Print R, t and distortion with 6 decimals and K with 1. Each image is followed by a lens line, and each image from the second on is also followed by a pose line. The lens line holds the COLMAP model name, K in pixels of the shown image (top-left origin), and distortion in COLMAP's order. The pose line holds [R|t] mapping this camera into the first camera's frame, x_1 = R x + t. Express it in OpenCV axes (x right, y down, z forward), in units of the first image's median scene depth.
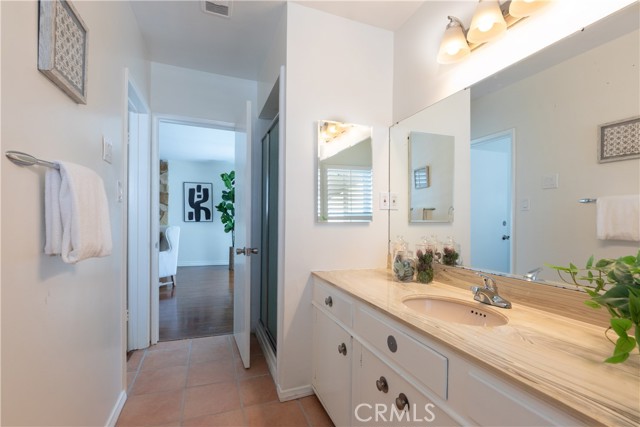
lens RADIAL K [[280.8, 0, 318.7], [0, 280.8, 217.4], [0, 0, 1]] dist [-0.000752, -0.000280]
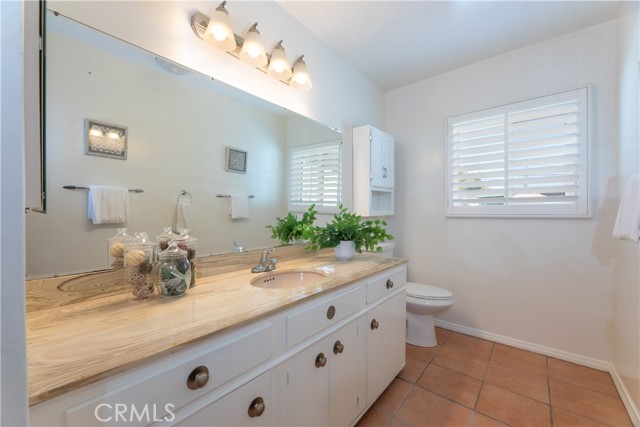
lens RADIAL K [[256.0, 0, 308.5], [0, 256.0, 213.5], [0, 0, 1]] dist [0.023004, 0.000026]
pose [[-0.454097, -0.017732, 0.890776, -0.437001], [-0.014898, 0.999813, 0.012308, 0.015083], [-0.890828, -0.007681, -0.454276, 1.079250]]
